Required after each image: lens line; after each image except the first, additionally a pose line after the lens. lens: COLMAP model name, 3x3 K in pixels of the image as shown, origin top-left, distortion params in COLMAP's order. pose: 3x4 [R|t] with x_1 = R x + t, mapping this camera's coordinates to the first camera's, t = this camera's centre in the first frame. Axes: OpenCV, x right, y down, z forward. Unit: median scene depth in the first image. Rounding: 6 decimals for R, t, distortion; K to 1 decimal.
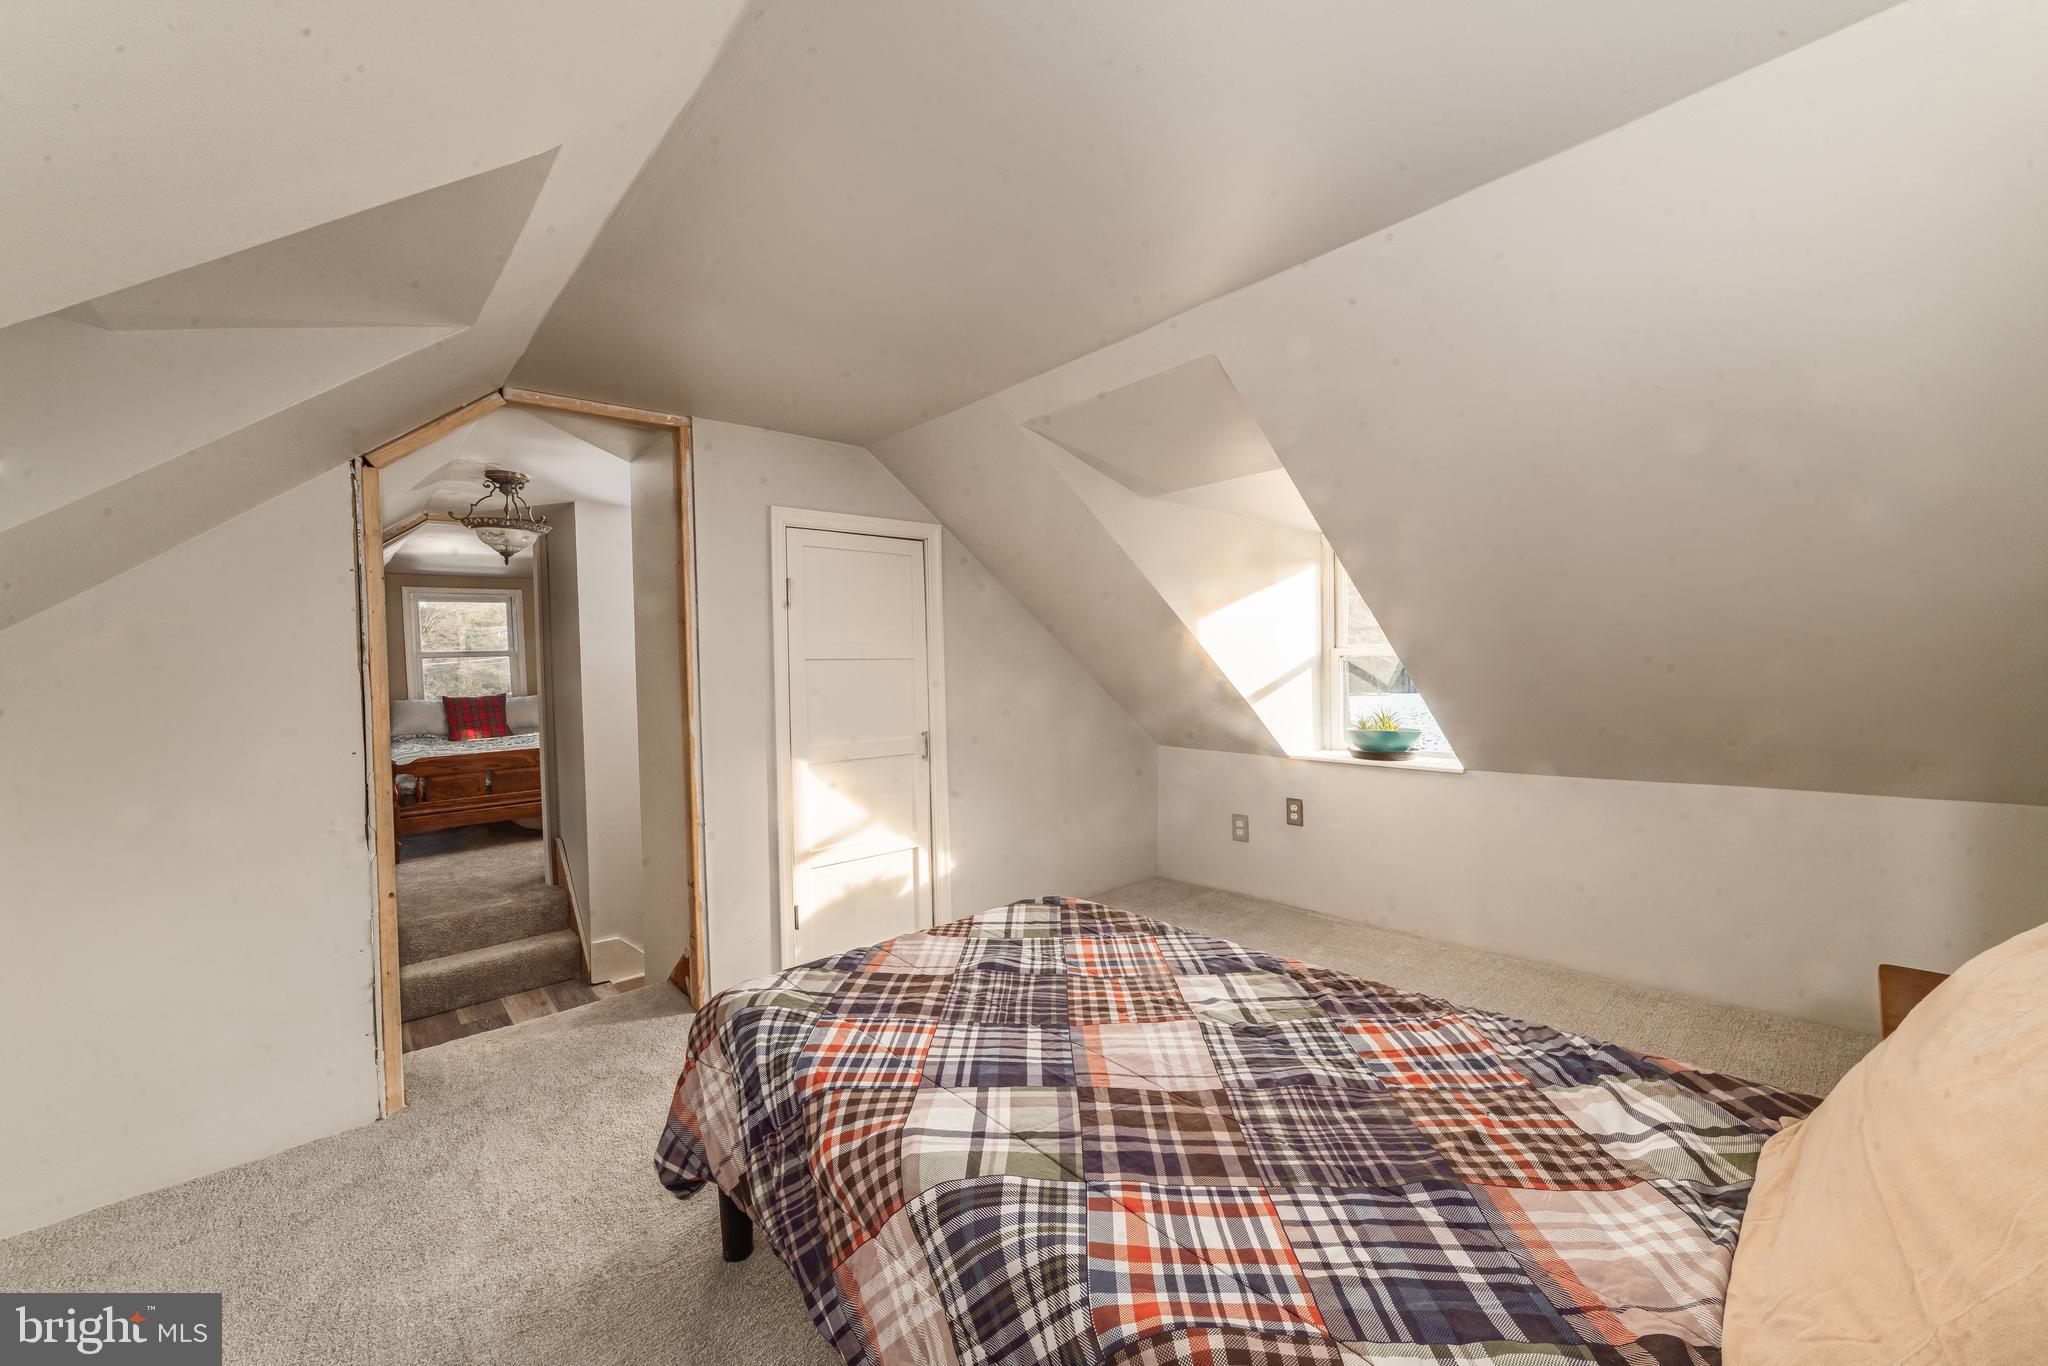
lens RADIAL K [[793.7, 0, 1030.1], [0, 793.7, 700.6], [0, 0, 1]] dist [-0.039314, 0.018188]
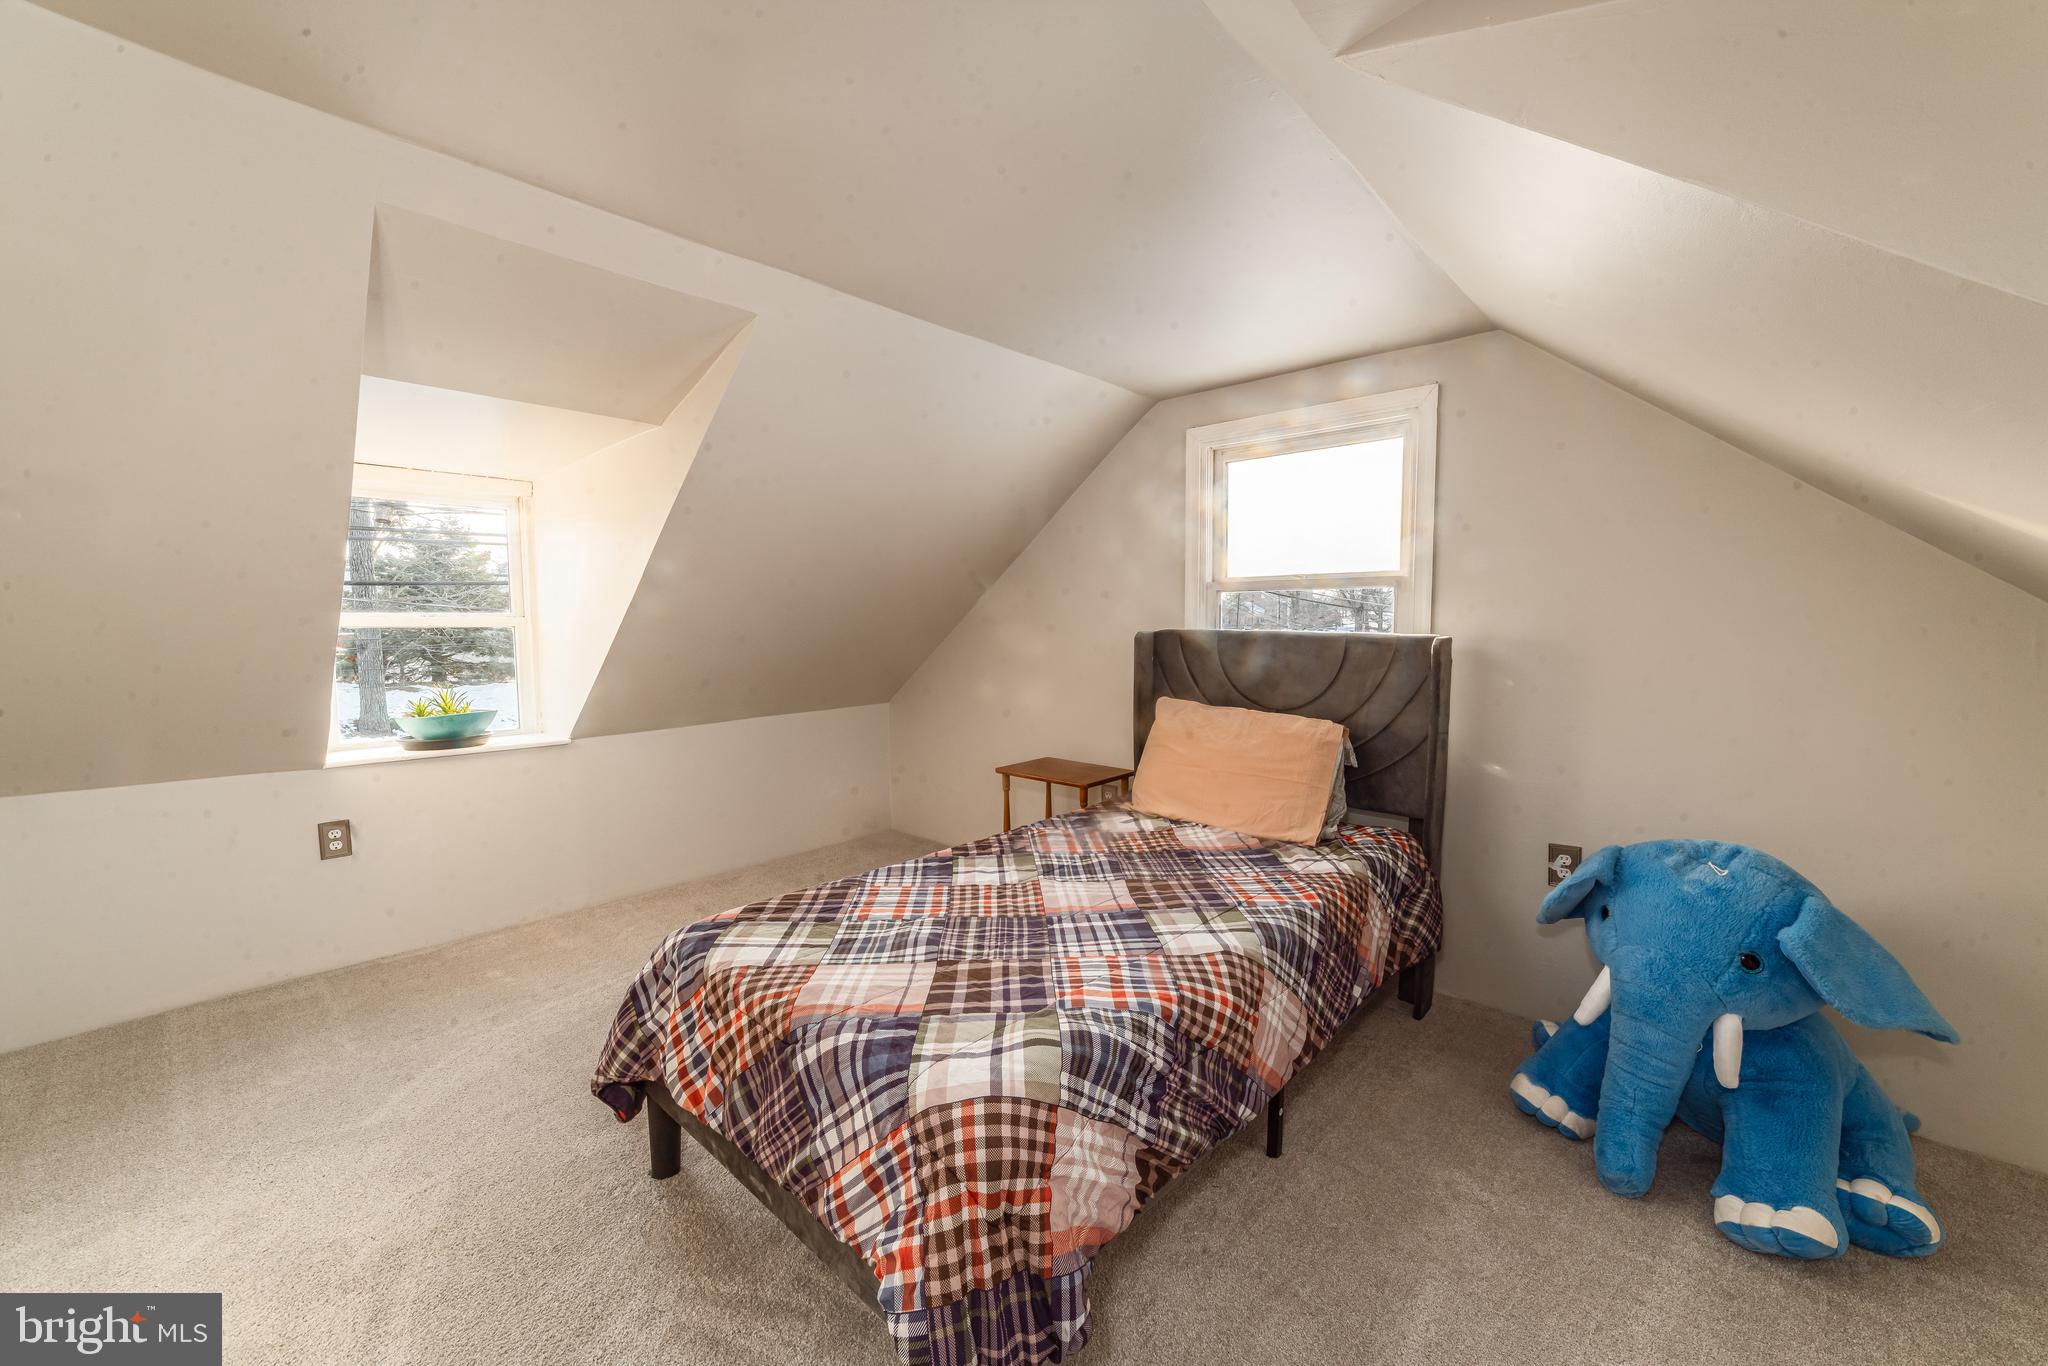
lens RADIAL K [[793.7, 0, 1030.1], [0, 793.7, 700.6], [0, 0, 1]] dist [-0.039314, 0.018188]
pose [[-0.089490, -0.078028, 0.992927, -1.051144], [0.055834, 0.994966, 0.083221, -0.029384], [-0.994421, 0.062887, -0.084683, 1.002182]]
